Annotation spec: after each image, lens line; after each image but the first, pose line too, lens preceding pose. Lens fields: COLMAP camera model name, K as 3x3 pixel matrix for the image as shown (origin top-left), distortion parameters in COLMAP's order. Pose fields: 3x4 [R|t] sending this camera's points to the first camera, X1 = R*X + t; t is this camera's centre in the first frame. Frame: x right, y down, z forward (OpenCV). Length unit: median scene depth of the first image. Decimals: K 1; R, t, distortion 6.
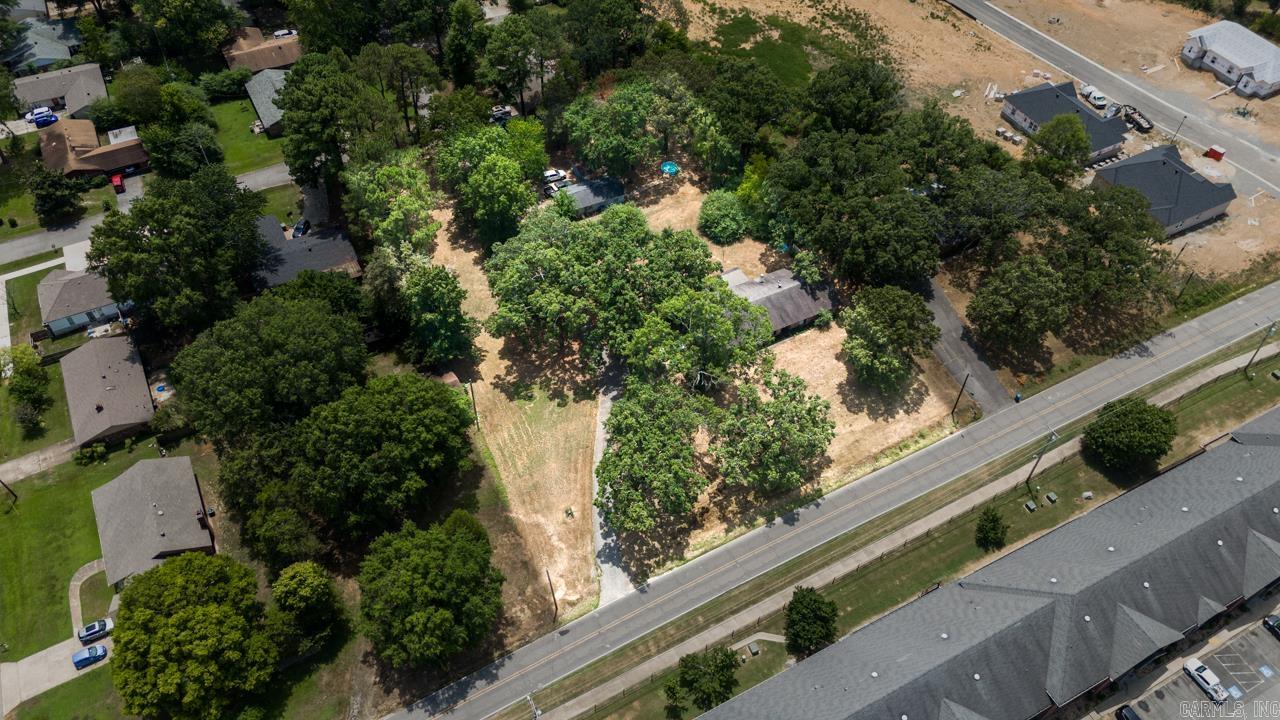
lens RADIAL K [[940.9, 0, 637.7], [0, 940.9, 356.2], [0, 0, 1]] dist [0.067572, -0.060902]
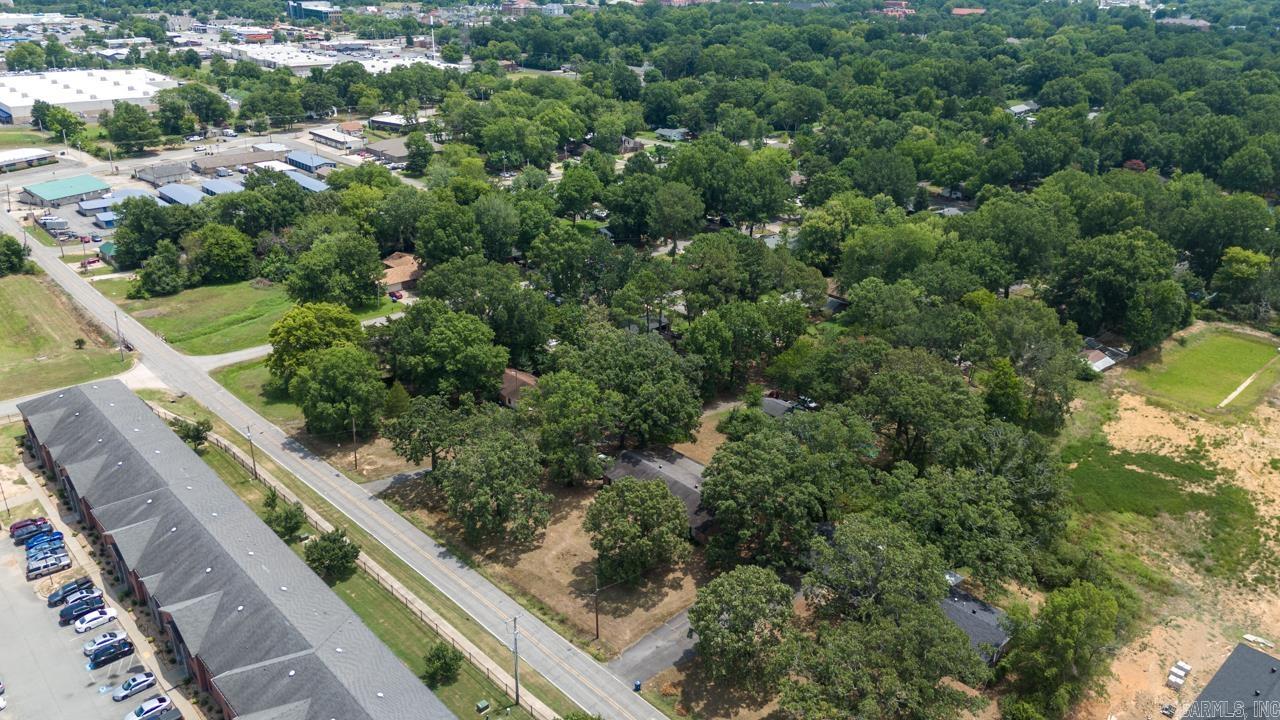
lens RADIAL K [[940.9, 0, 637.7], [0, 940.9, 356.2], [0, 0, 1]] dist [0.067572, -0.060902]
pose [[0.261353, 0.368476, -0.892144, 1.076558], [-0.739643, 0.670304, 0.060173, -0.202548], [0.620180, 0.644141, 0.447727, 0.499057]]
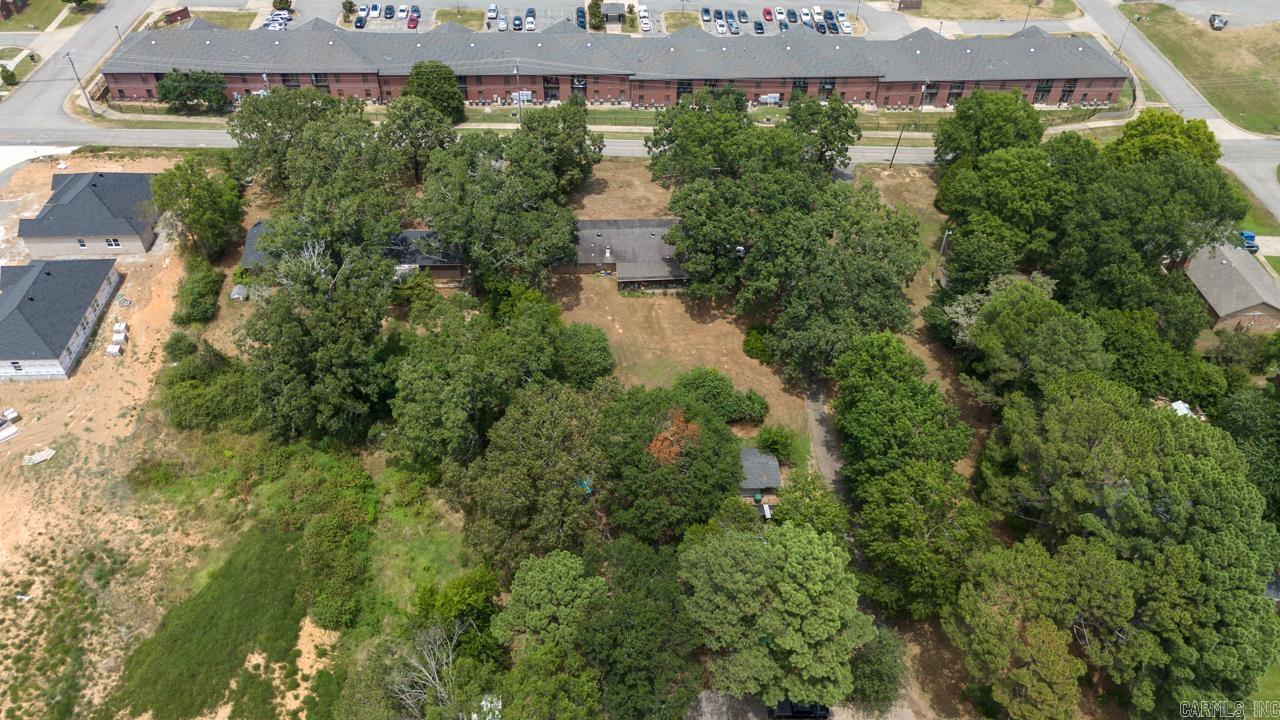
lens RADIAL K [[940.9, 0, 637.7], [0, 940.9, 356.2], [0, 0, 1]] dist [0.067572, -0.060902]
pose [[-0.910307, -0.306483, 0.278225, -0.202944], [0.289210, 0.009954, 0.957214, -1.079442], [-0.296139, 0.951824, 0.079577, 1.164227]]
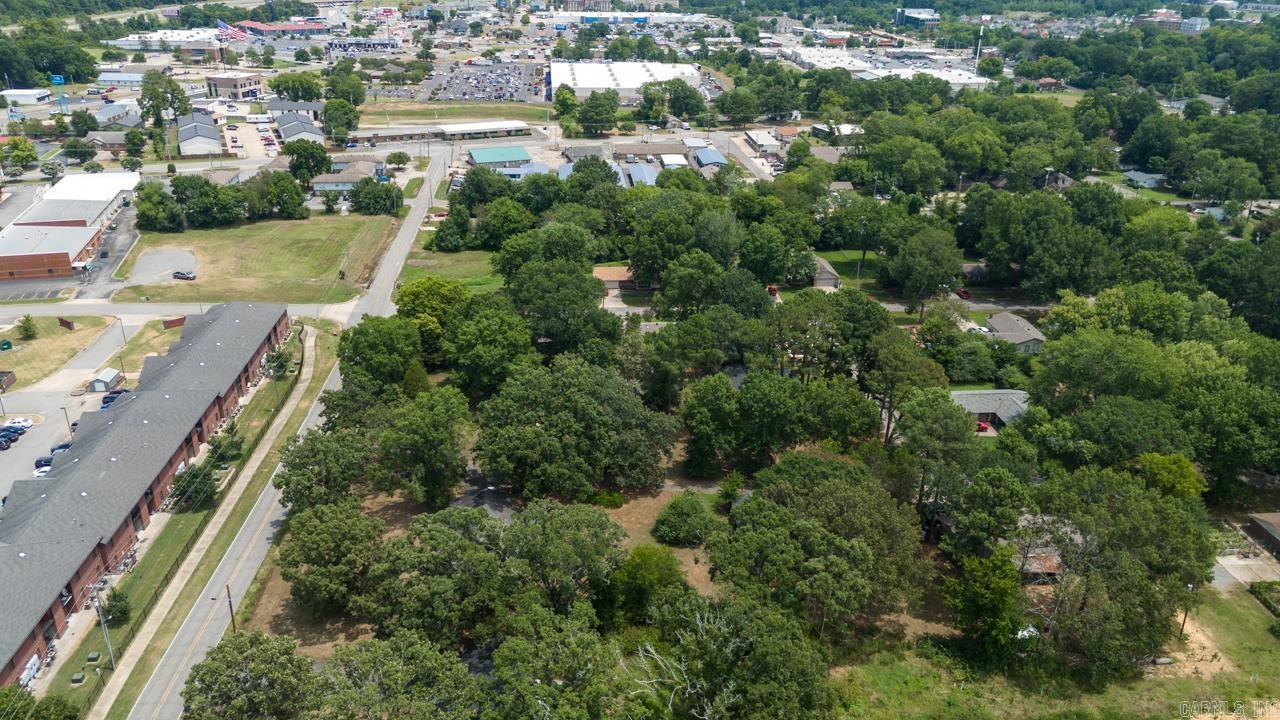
lens RADIAL K [[940.9, 0, 637.7], [0, 940.9, 356.2], [0, 0, 1]] dist [0.067572, -0.060902]
pose [[-0.386882, 0.344699, -0.855281, 0.876073], [-0.714493, 0.474286, 0.514346, -0.793875], [0.582942, 0.810083, 0.062793, 1.000123]]
